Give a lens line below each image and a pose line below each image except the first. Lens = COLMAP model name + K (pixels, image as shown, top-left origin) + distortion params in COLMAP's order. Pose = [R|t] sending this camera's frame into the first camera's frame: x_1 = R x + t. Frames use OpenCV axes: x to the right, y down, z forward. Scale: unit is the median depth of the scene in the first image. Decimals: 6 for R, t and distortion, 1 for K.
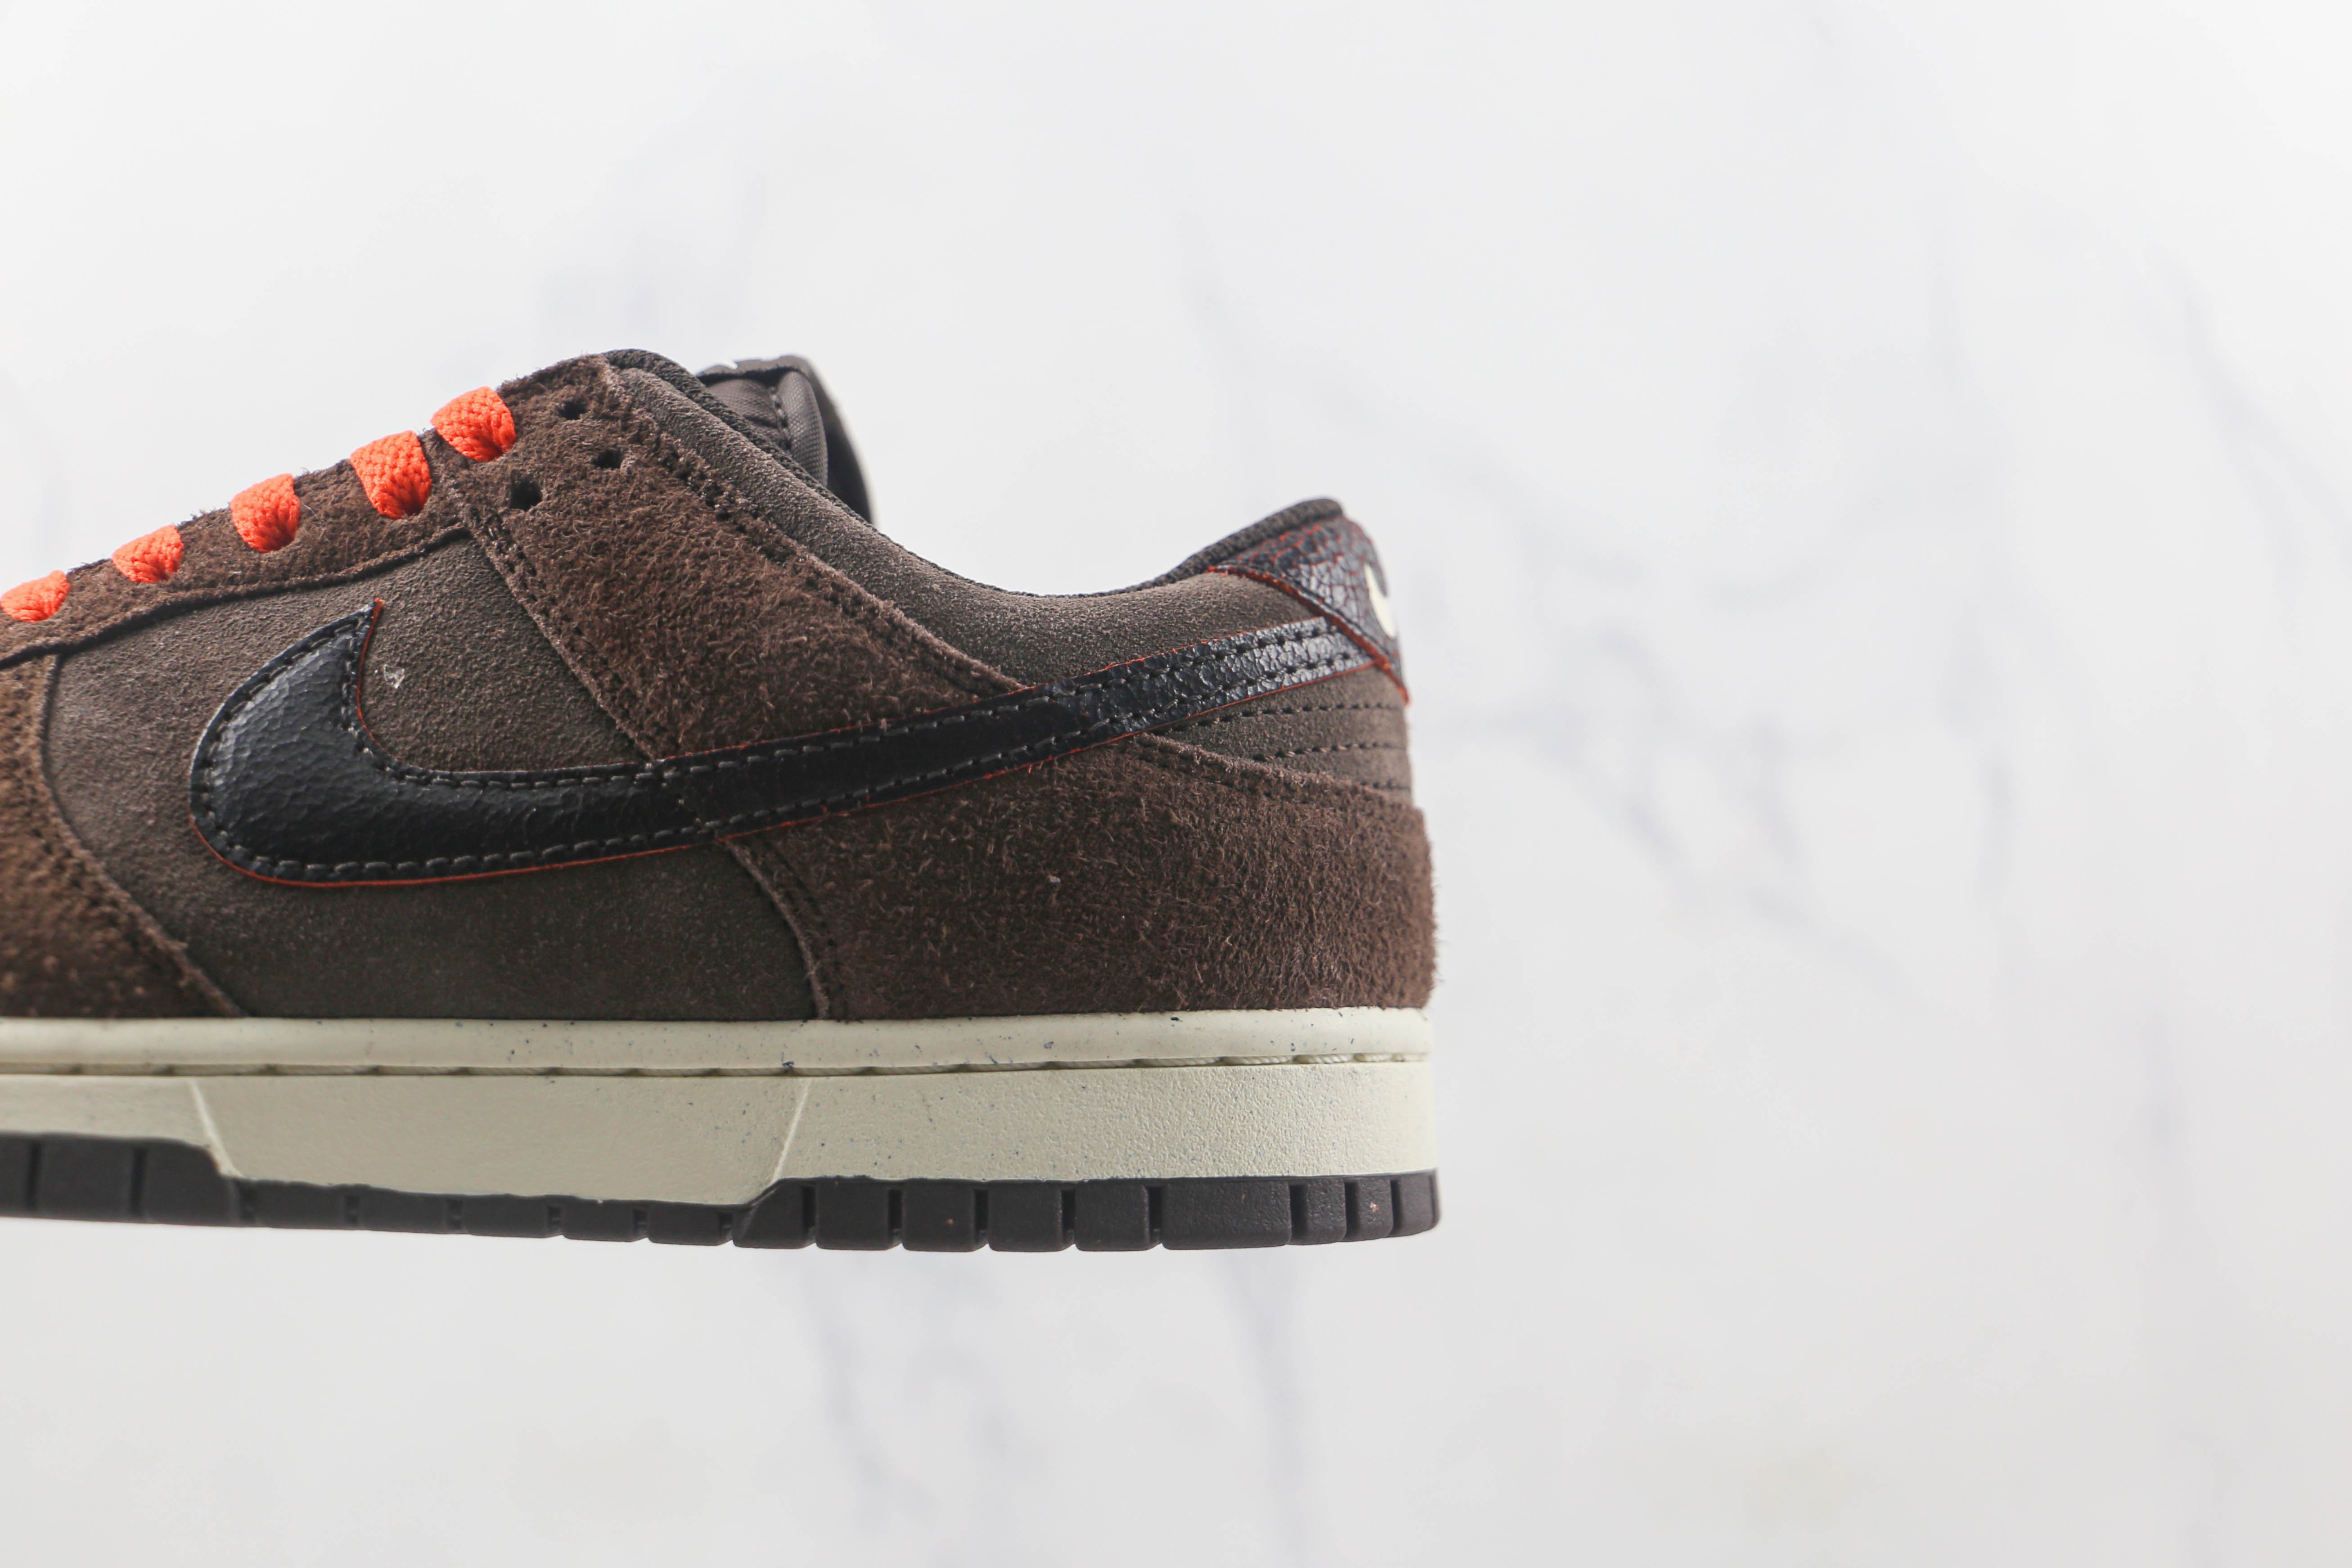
lens RADIAL K [[2342.1, 0, 1205.6], [0, 2342.1, 822.7], [0, 0, 1]] dist [-0.084916, 0.114054]
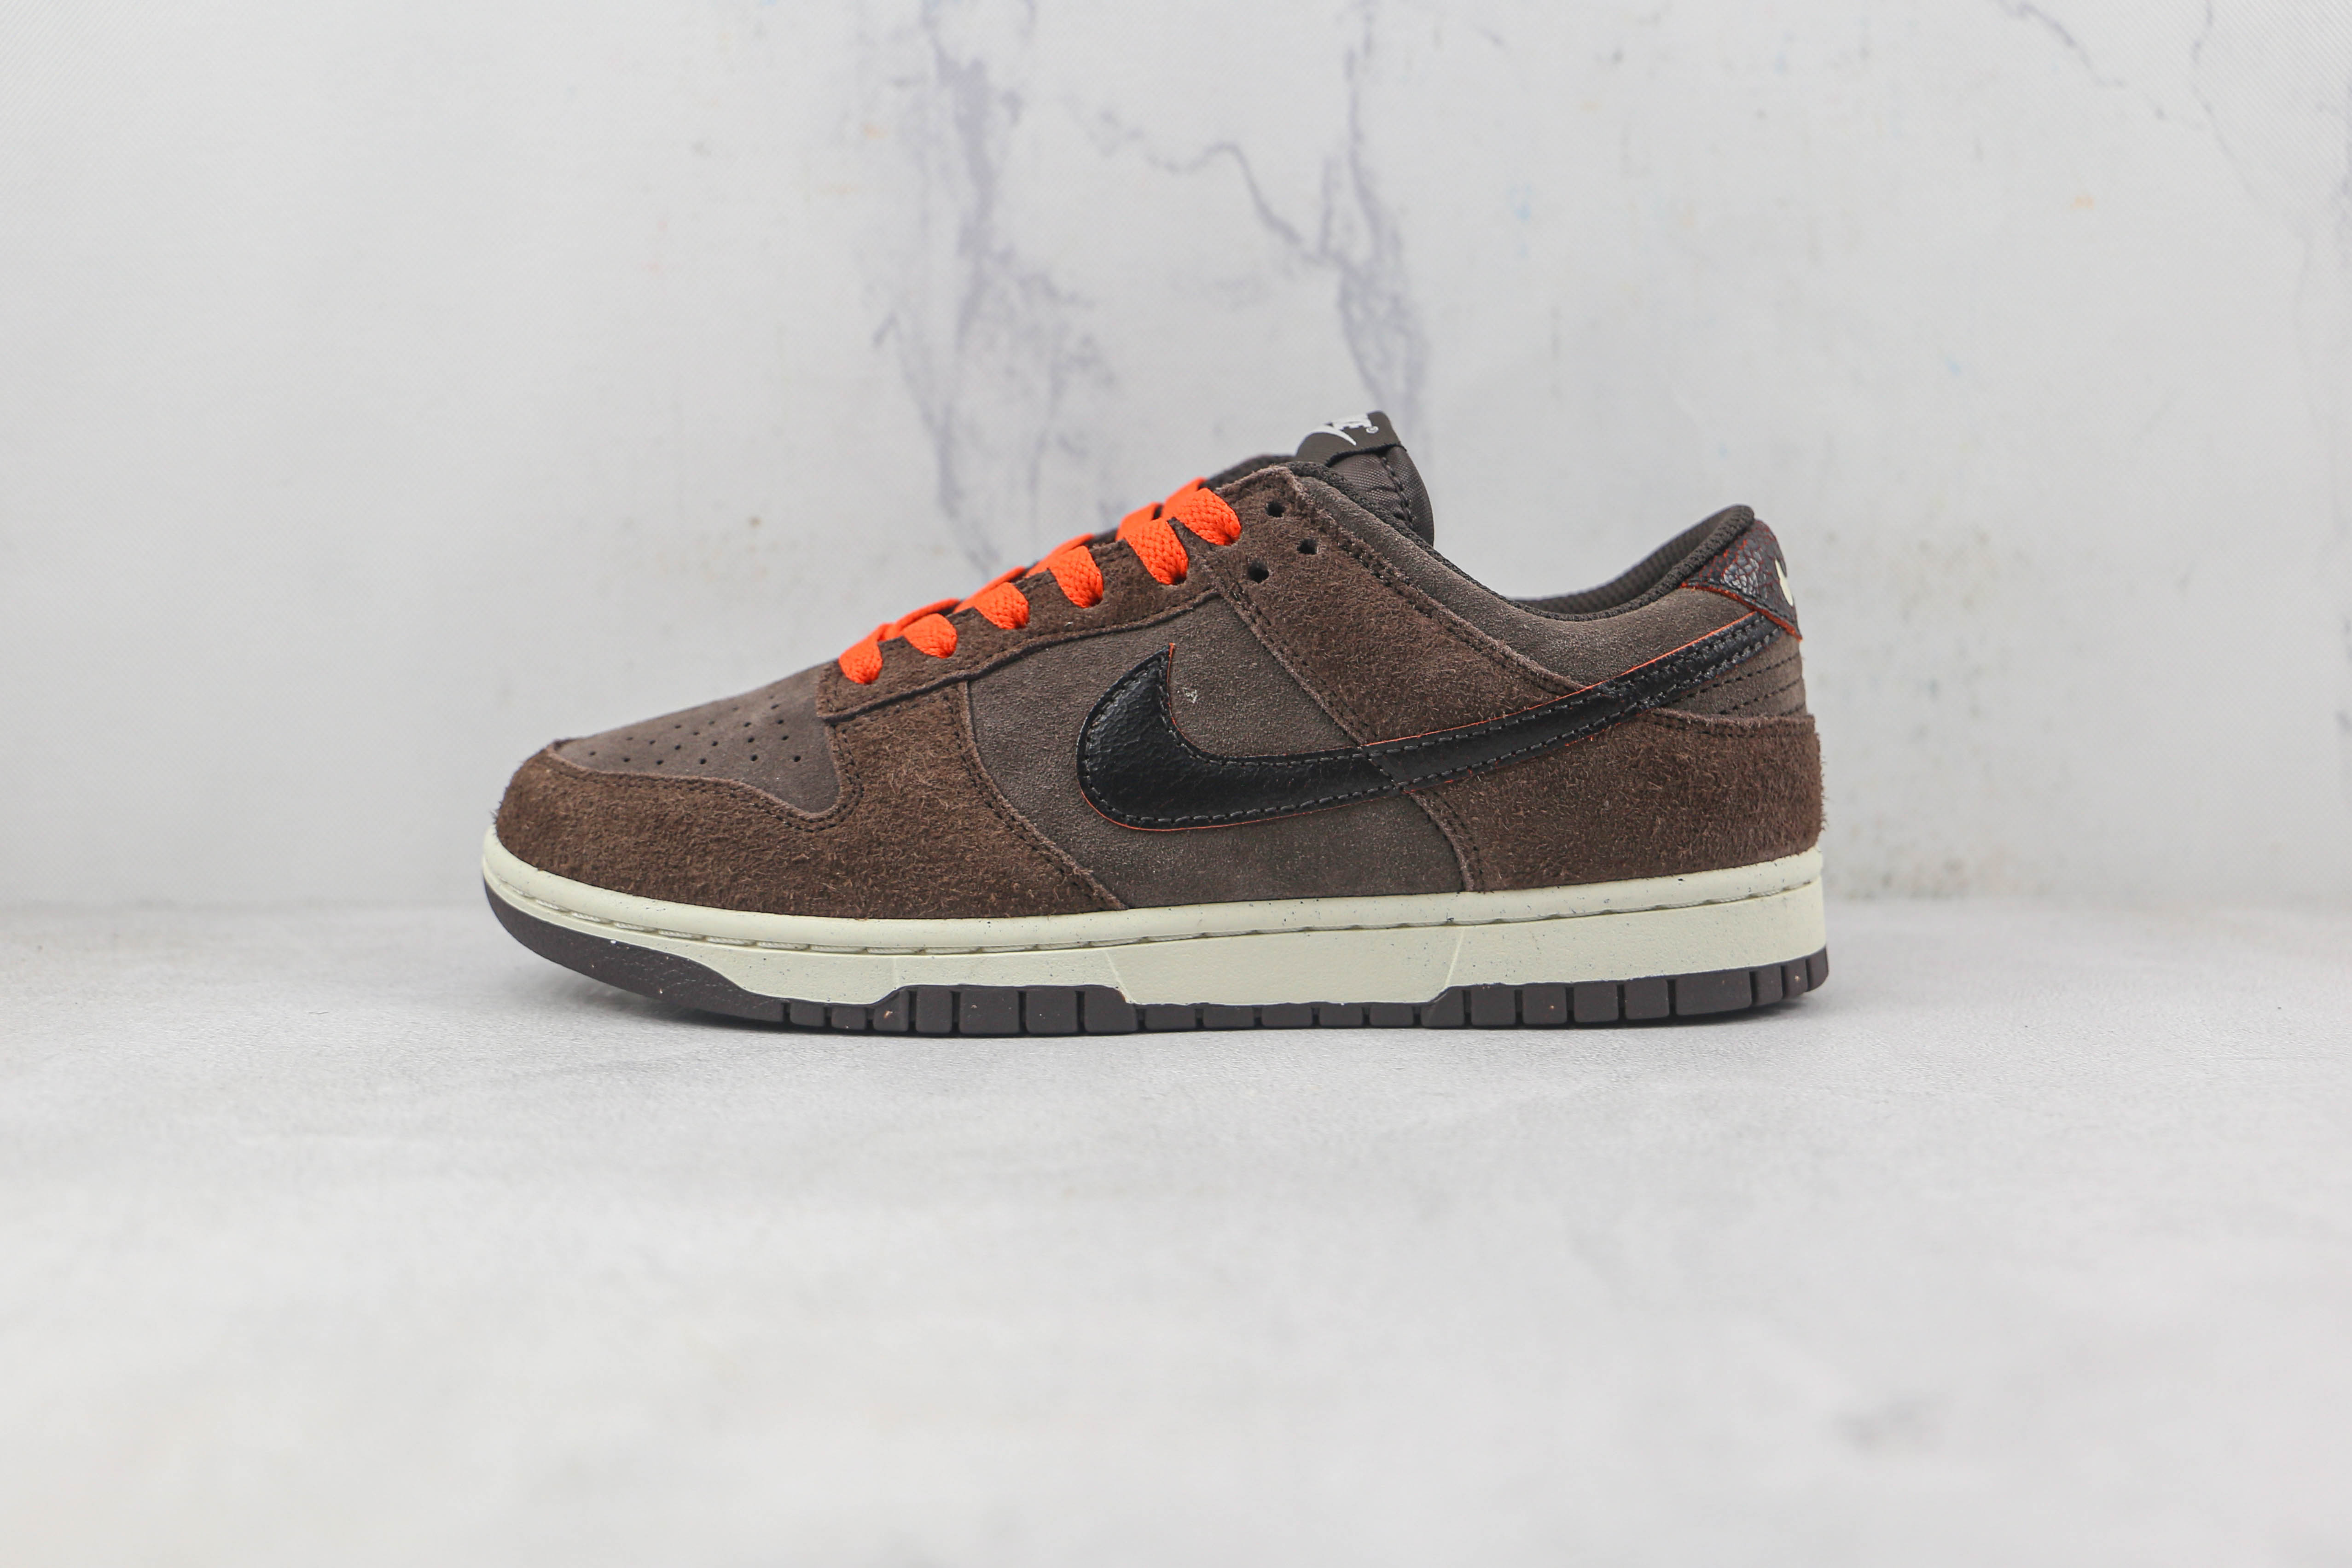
lens RADIAL K [[2345.8, 0, 1176.0], [0, 2345.8, 784.0], [0, 0, 1]] dist [-0.081705, 0.105999]
pose [[0.995338, -0.044258, -0.085699, -0.221238], [0.060093, 0.979539, 0.192074, -0.317929], [0.075445, -0.196328, 0.977632, -0.619917]]
